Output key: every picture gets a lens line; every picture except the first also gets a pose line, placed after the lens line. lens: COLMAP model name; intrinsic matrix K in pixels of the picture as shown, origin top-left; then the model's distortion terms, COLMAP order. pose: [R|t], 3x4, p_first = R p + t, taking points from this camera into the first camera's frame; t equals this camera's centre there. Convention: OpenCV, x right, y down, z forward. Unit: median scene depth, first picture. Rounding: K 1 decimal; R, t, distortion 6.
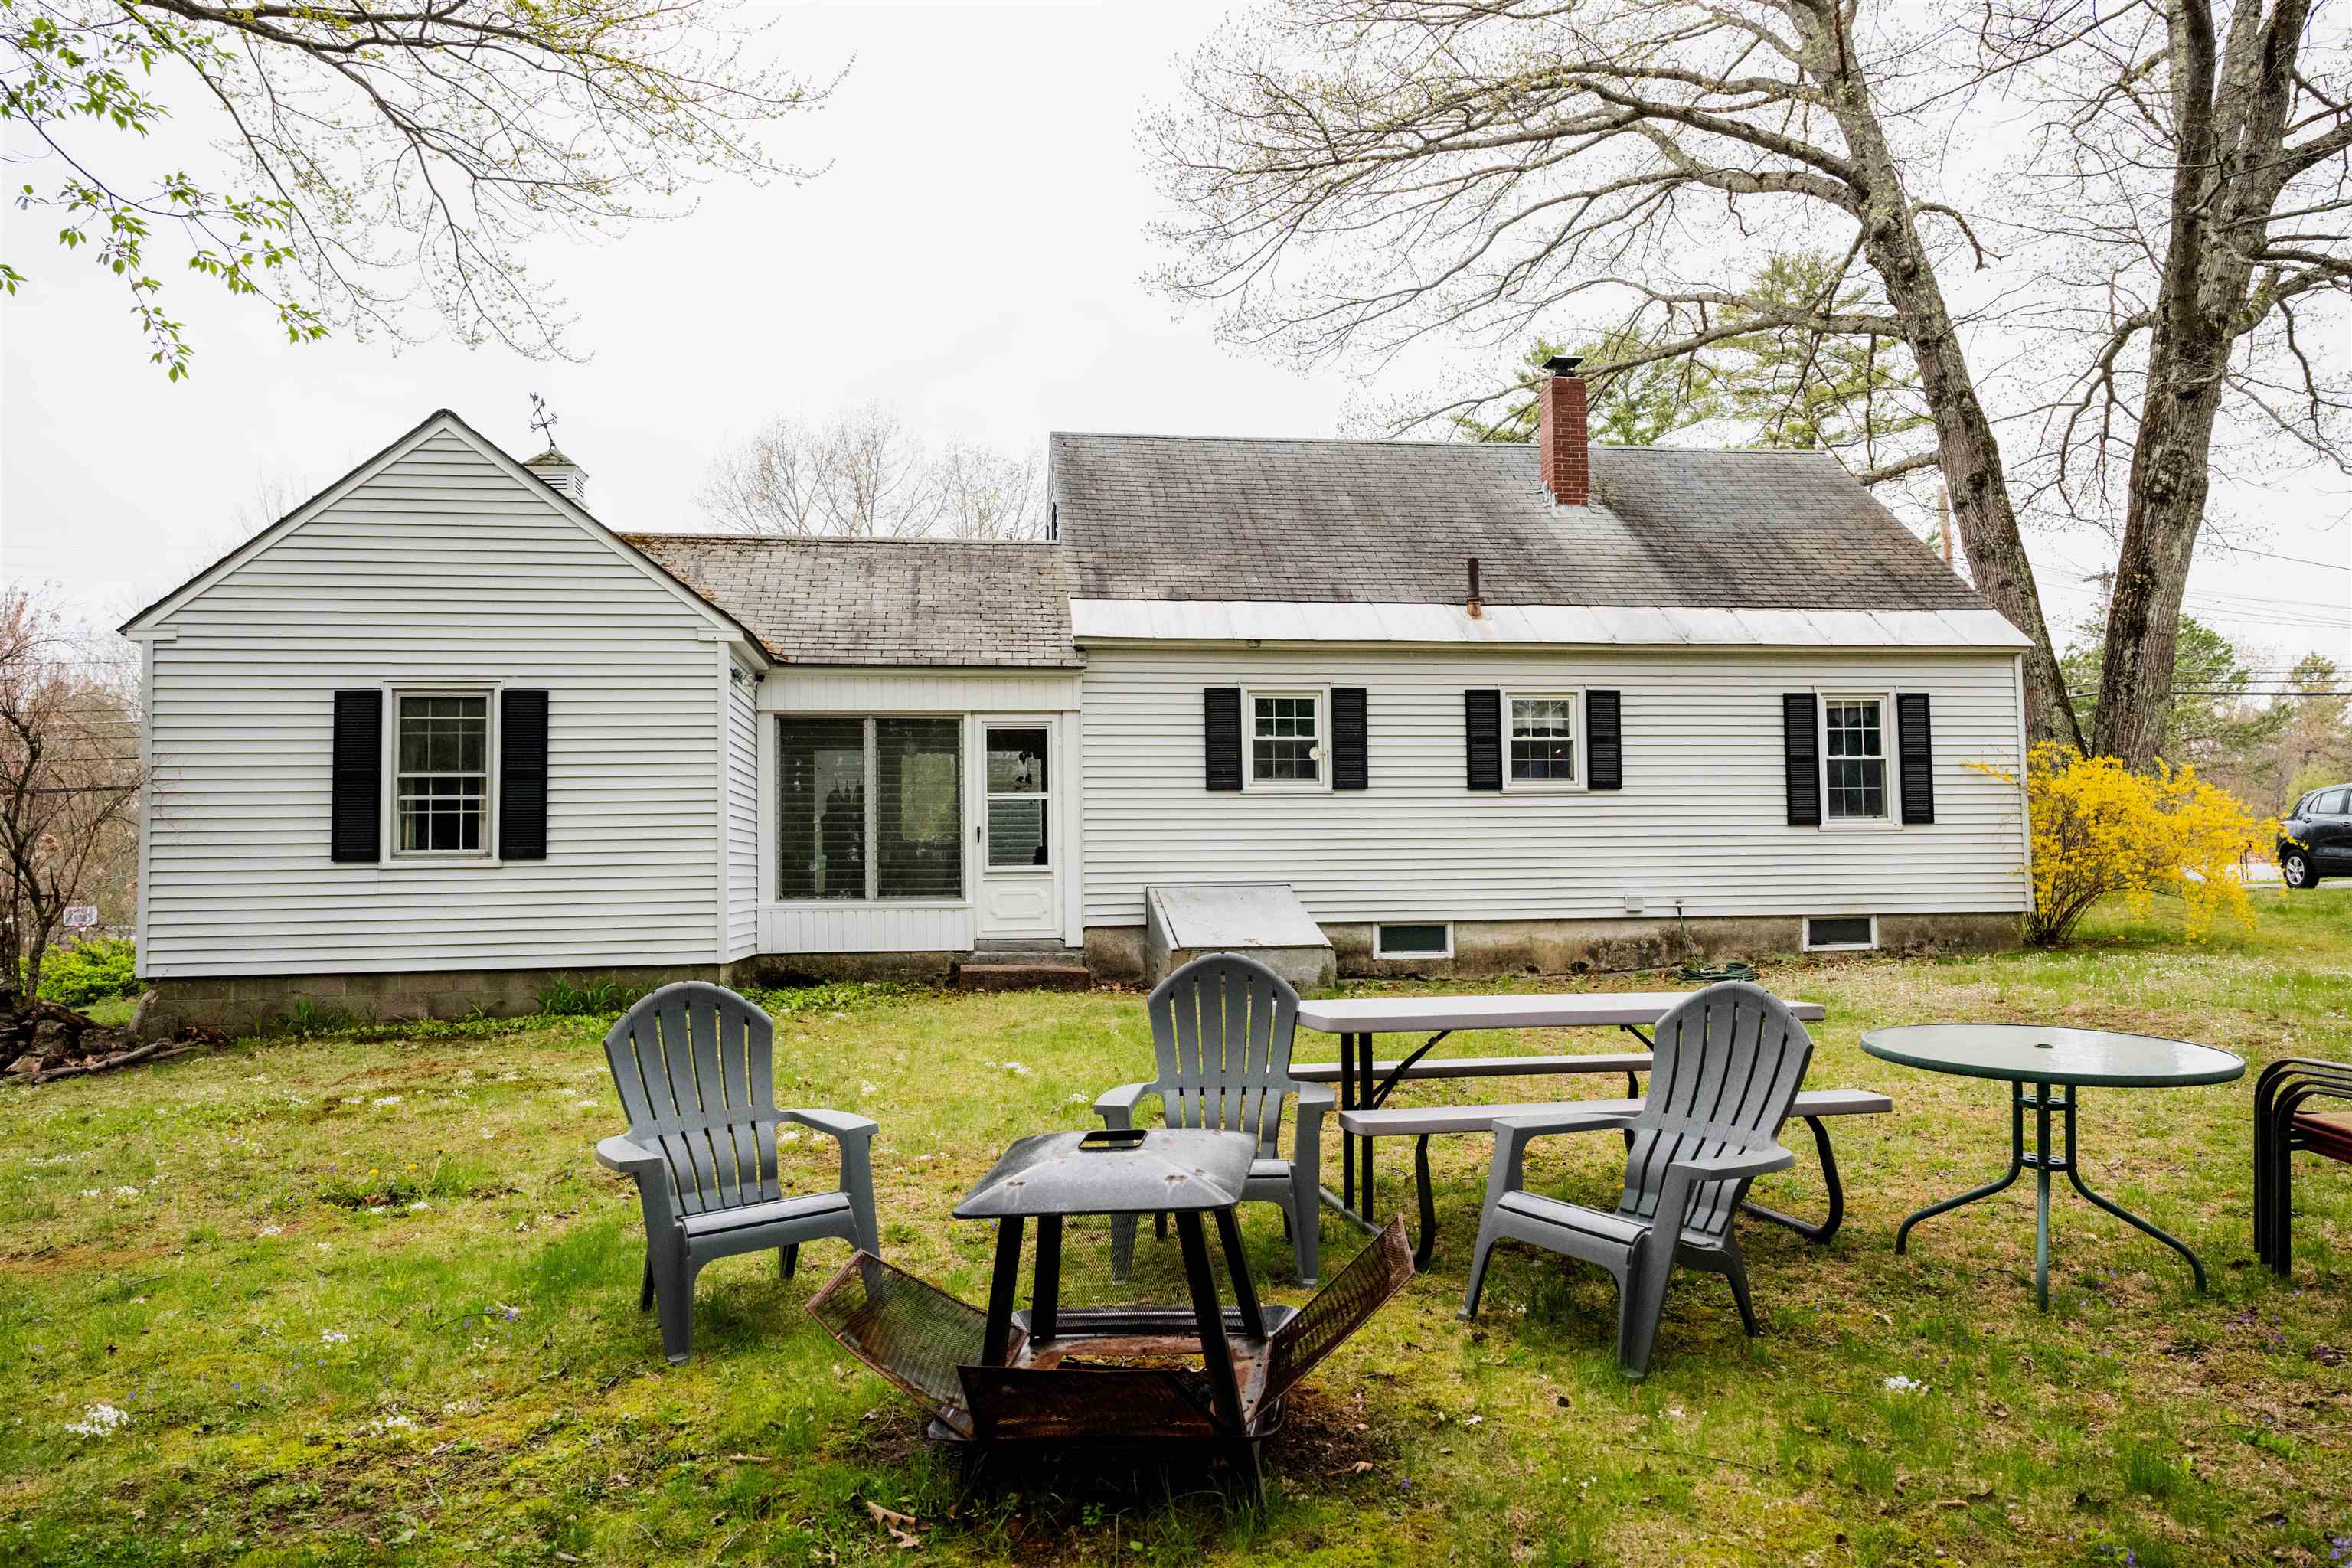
lens RADIAL K [[1579.6, 0, 1167.4], [0, 1579.6, 775.2], [0, 0, 1]] dist [-0.010646, 0.003231]
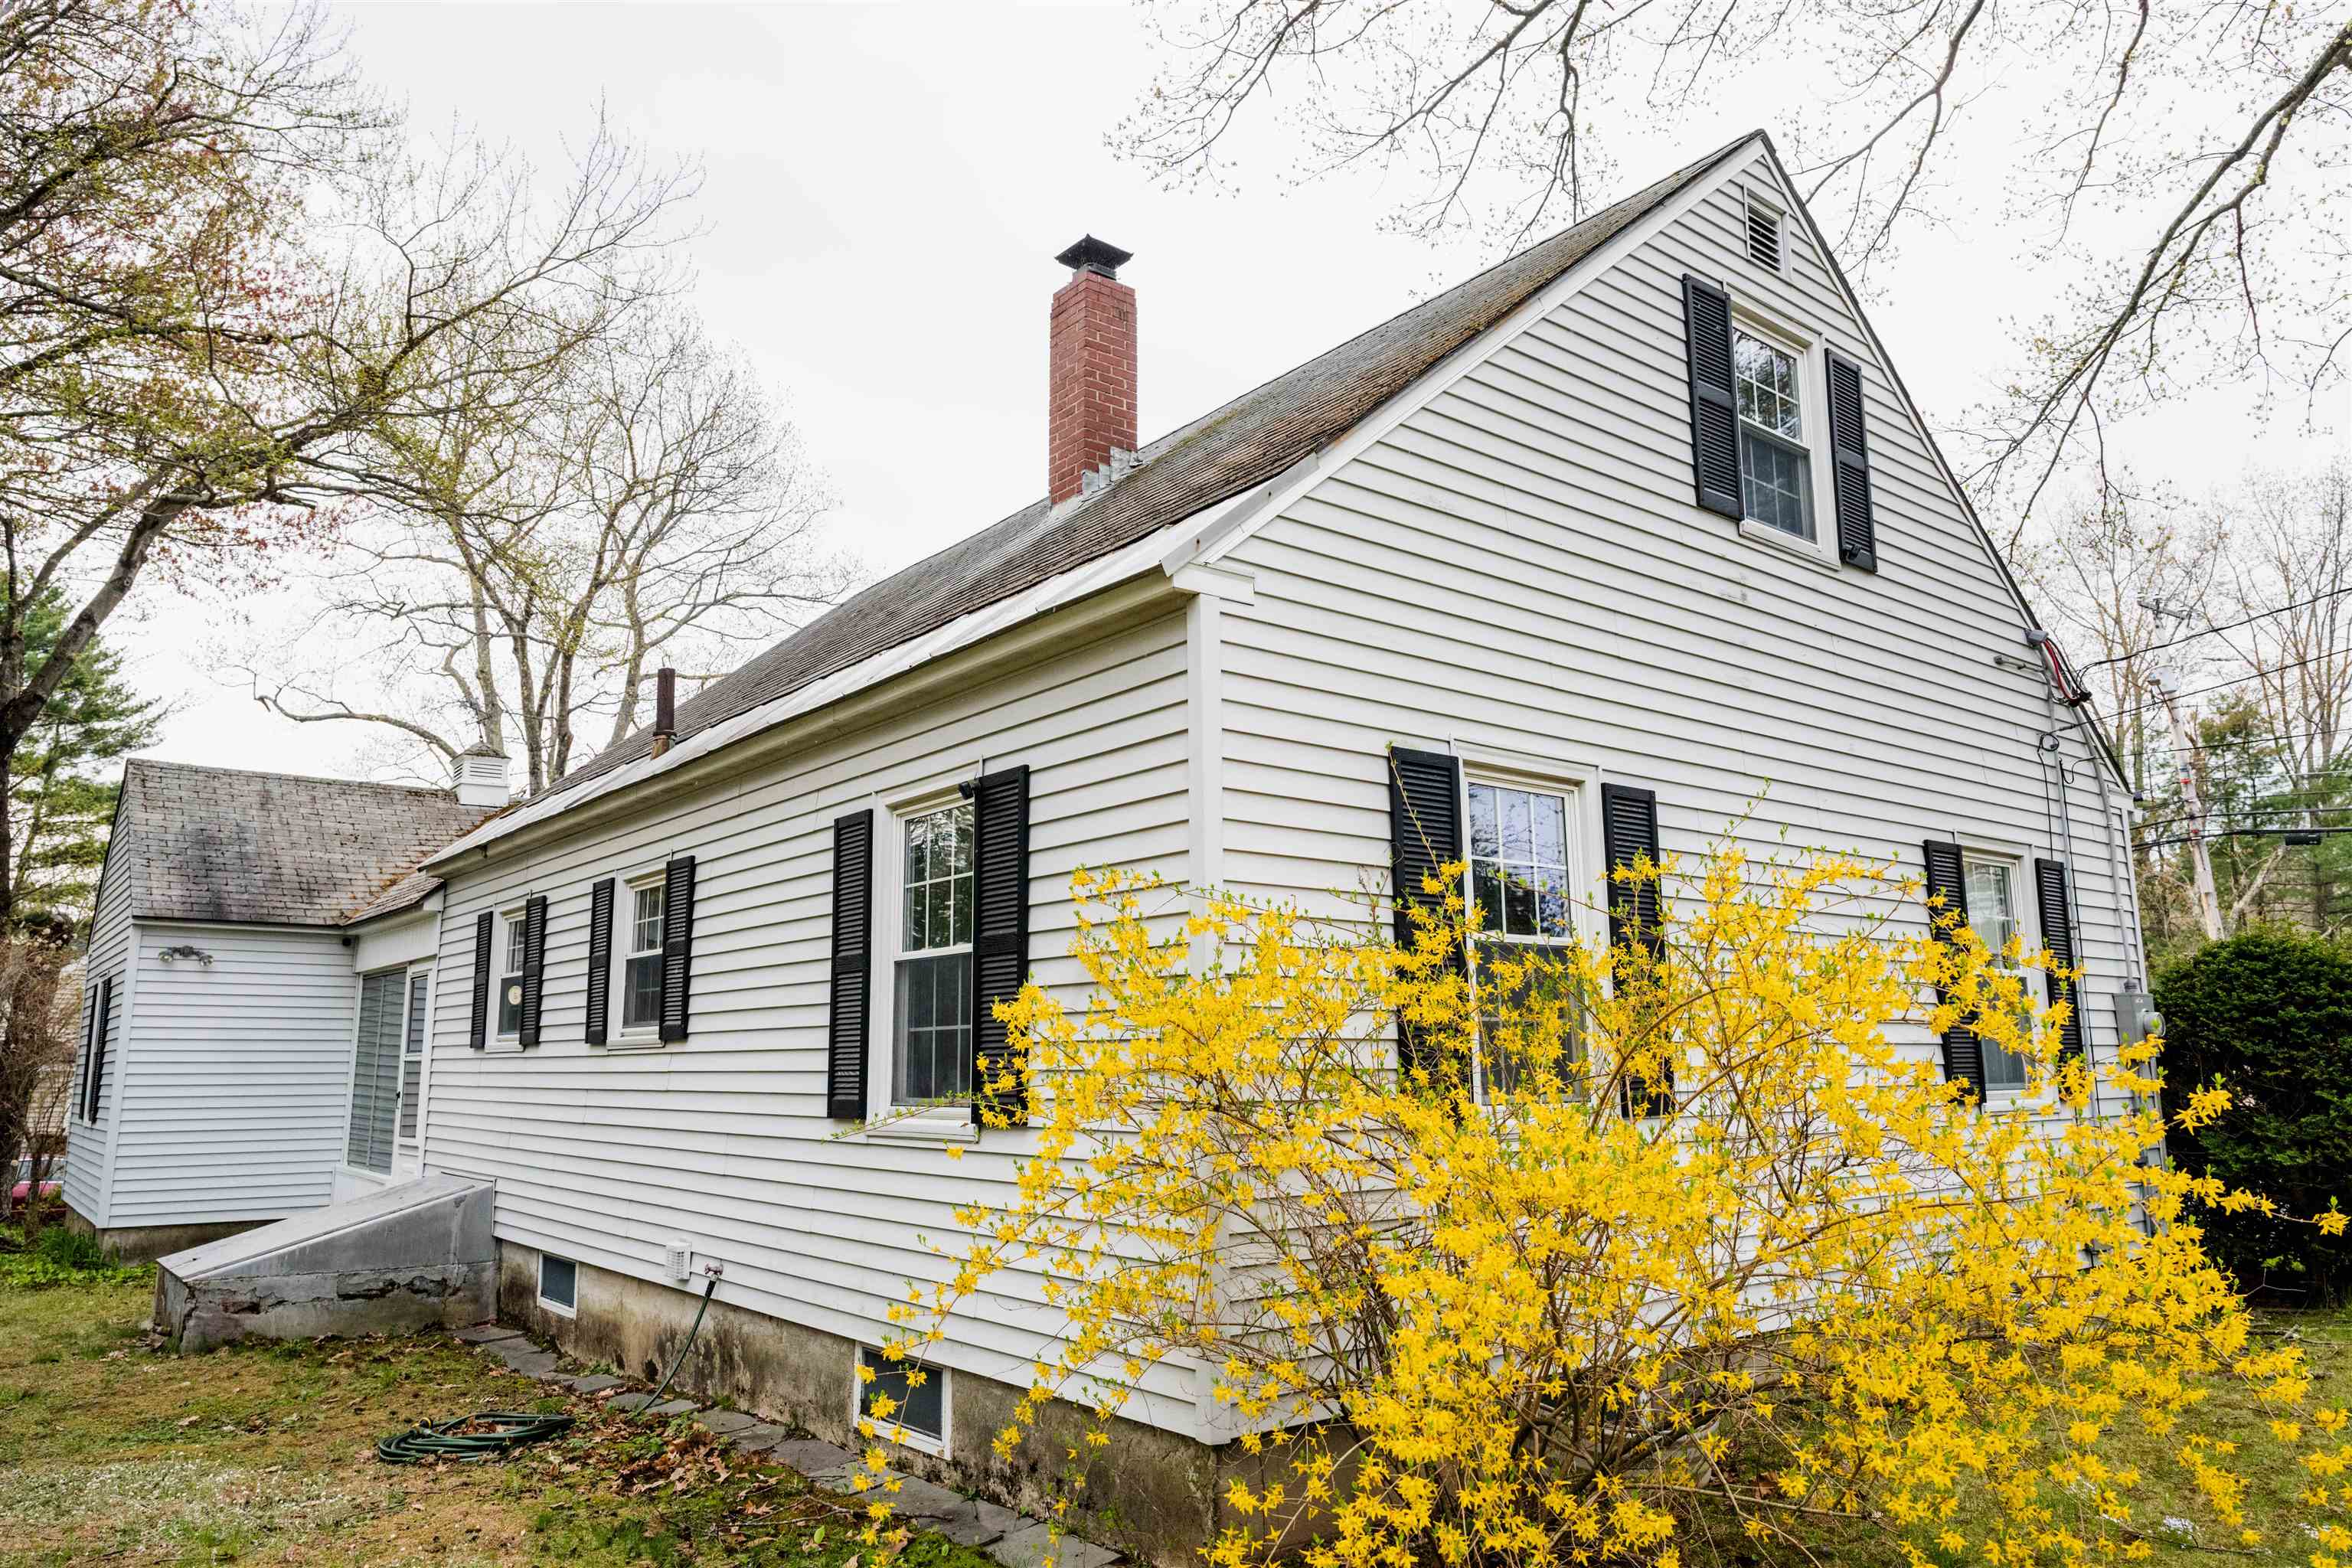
lens RADIAL K [[1579.6, 0, 1169.2], [0, 1579.6, 781.1], [0, 0, 1]] dist [-0.010646, 0.003231]
pose [[0.458368, -0.152449, -0.875590, 1.088219], [0.064050, 0.988284, -0.138540, 0.006454], [0.886452, 0.007420, 0.462762, 1.140429]]
